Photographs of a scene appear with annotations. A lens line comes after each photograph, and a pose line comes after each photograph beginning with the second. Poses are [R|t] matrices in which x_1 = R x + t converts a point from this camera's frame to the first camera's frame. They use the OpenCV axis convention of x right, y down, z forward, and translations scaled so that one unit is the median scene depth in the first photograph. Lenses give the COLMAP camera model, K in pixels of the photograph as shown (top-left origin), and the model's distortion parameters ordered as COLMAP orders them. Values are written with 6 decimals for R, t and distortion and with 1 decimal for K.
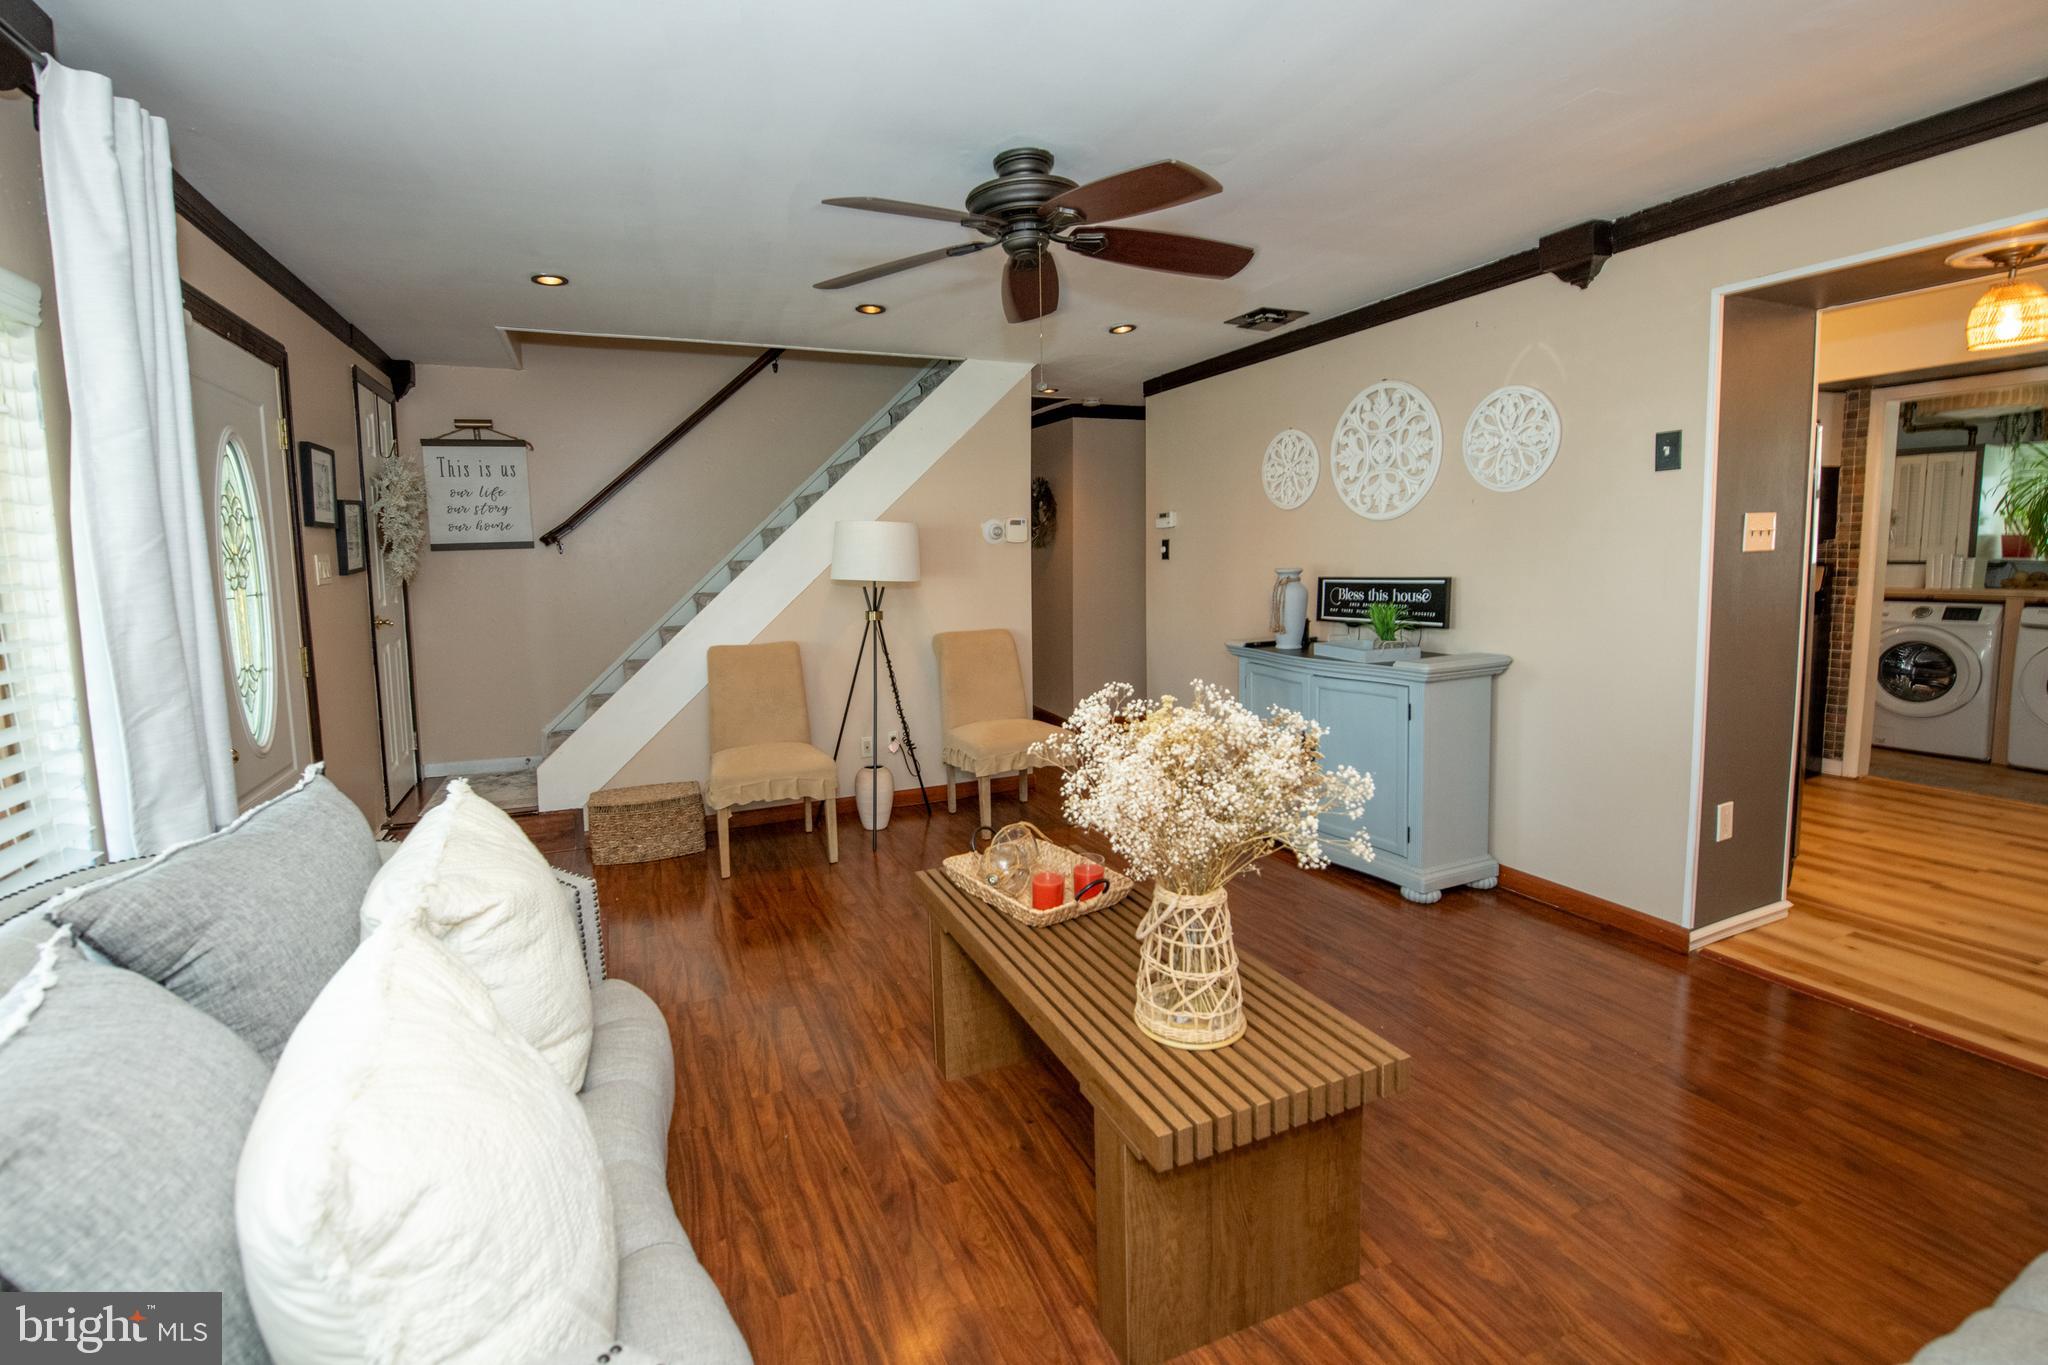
lens RADIAL K [[885.2, 0, 1018.1], [0, 885.2, 638.9], [0, 0, 1]] dist [-0.016705, -0.000409]
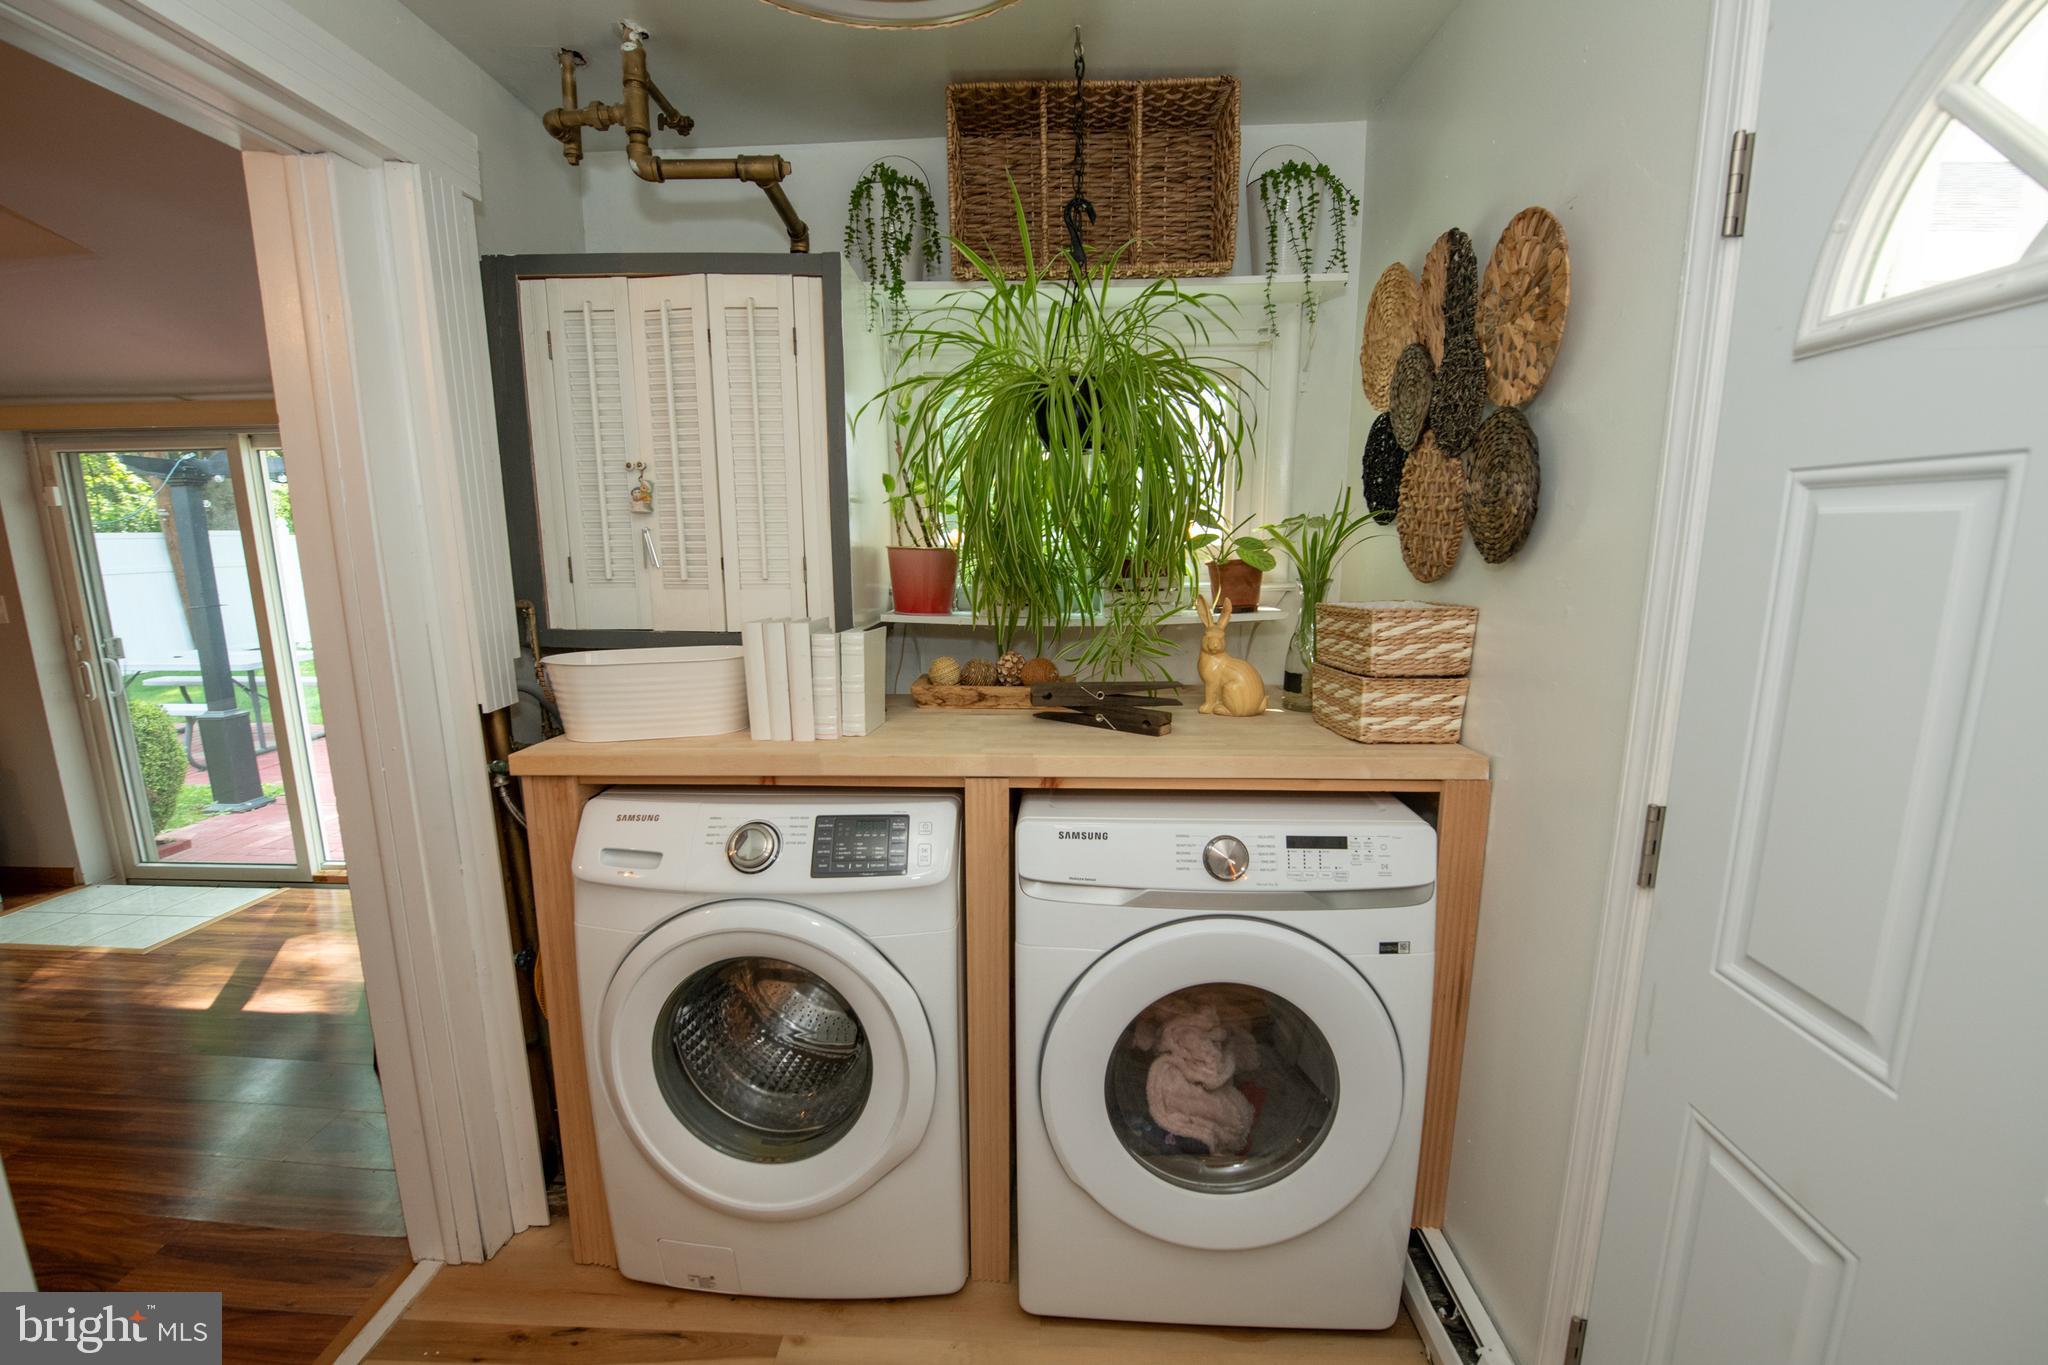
lens RADIAL K [[886.7, 0, 1027.2], [0, 886.7, 709.9], [0, 0, 1]] dist [-0.000233, 0.000015]
pose [[0.446219, -0.169583, 0.878710, 0.838738], [0.084509, 0.985479, 0.147274, -0.104986], [-0.890925, 0.008542, 0.454070, 0.794145]]
